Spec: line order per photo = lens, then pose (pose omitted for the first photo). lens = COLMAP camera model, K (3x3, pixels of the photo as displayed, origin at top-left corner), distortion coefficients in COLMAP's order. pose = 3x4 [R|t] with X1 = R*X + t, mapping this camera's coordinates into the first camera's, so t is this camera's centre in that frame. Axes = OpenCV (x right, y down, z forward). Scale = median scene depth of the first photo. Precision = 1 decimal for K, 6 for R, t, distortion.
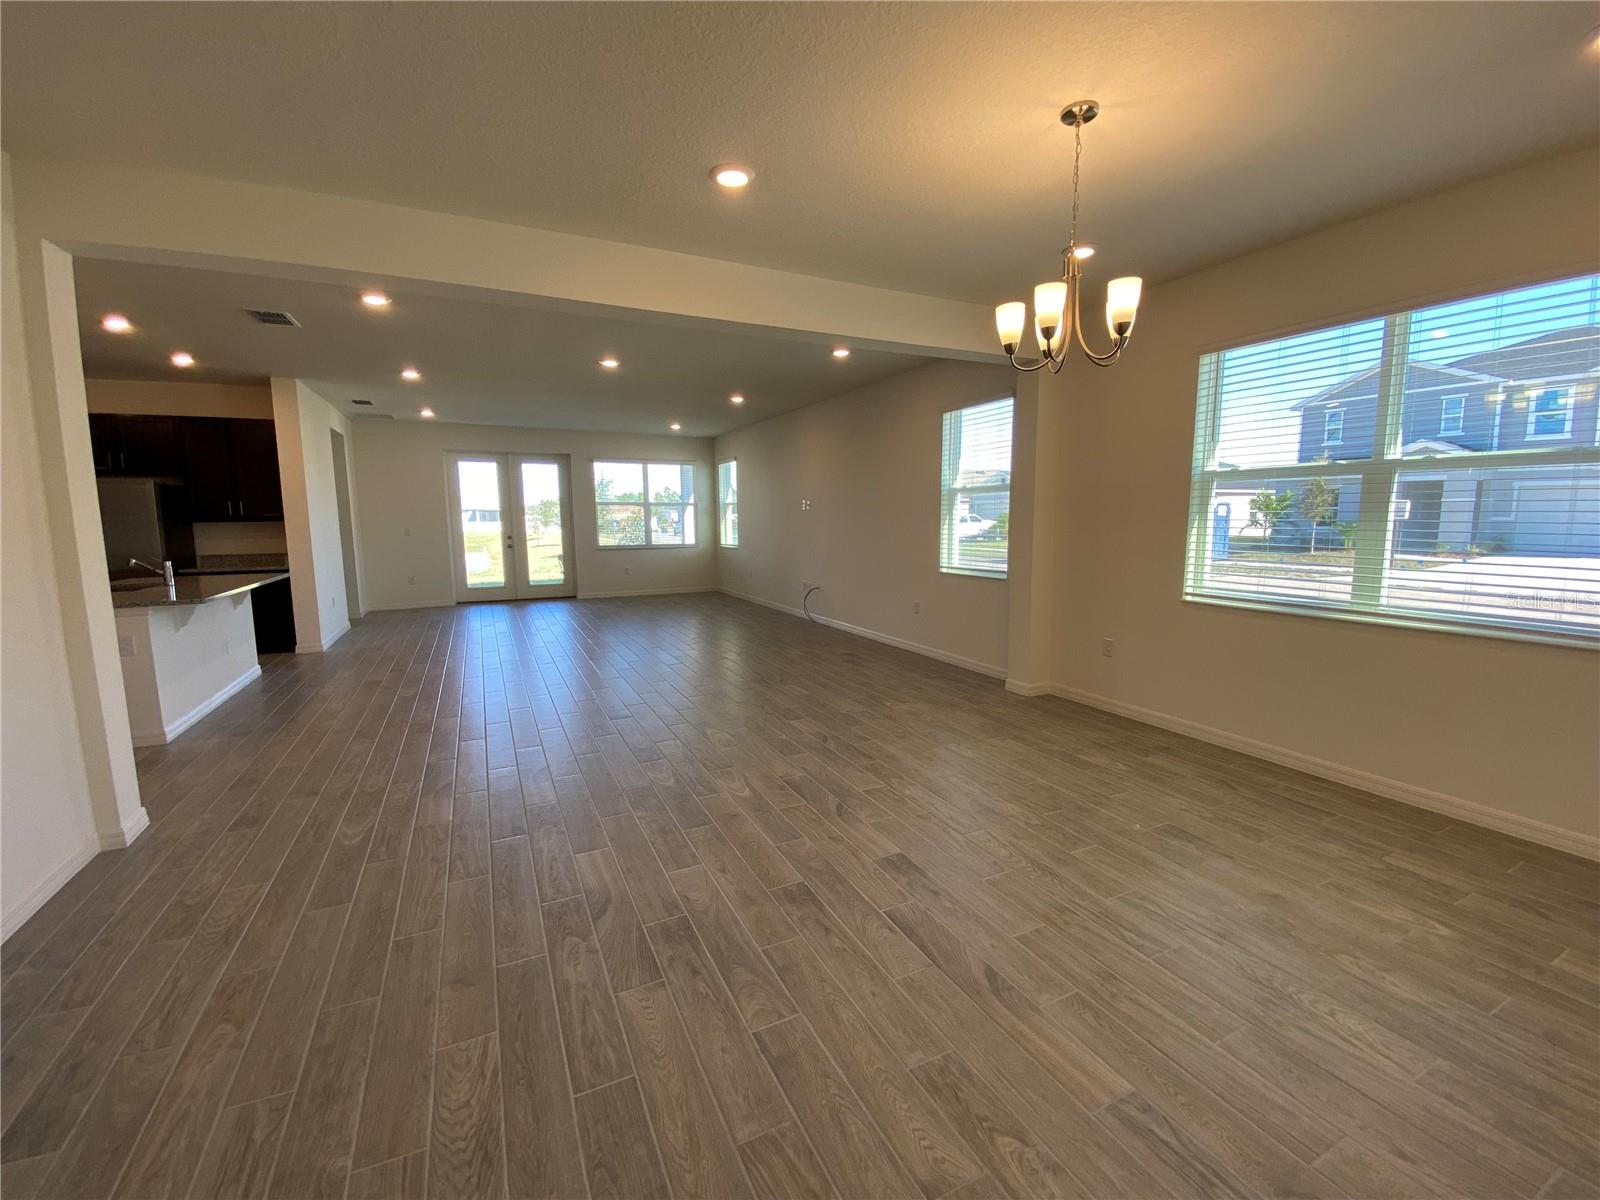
lens RADIAL K [[656.4, 0, 800.0], [0, 656.4, 600.0], [0, 0, 1]] dist [0.042997, -0.031526]
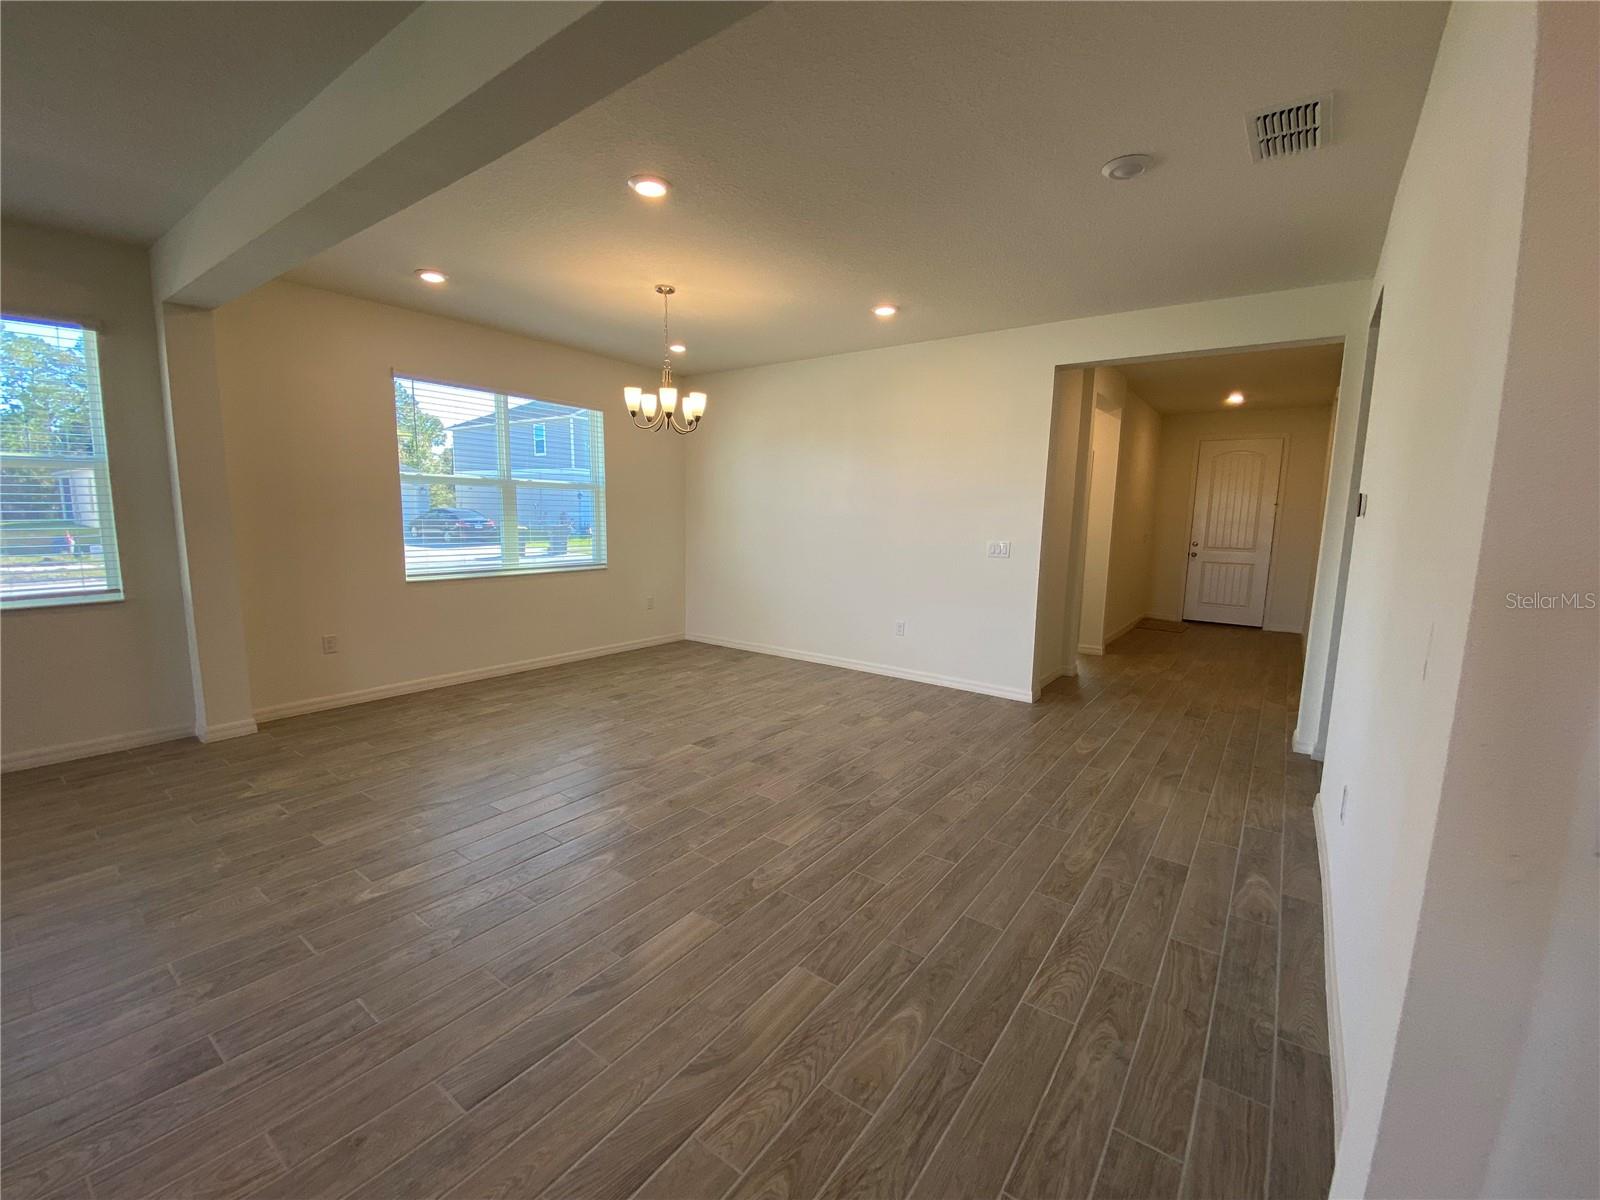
lens RADIAL K [[662.8, 0, 784.9], [0, 662.8, 605.4], [0, 0, 1]] dist [0.043117, -0.032684]
pose [[-0.452725, -0.124285, 0.882946, -0.684305], [0.099957, 0.976922, 0.188765, -0.101451], [-0.886030, 0.173716, -0.429853, 0.788033]]
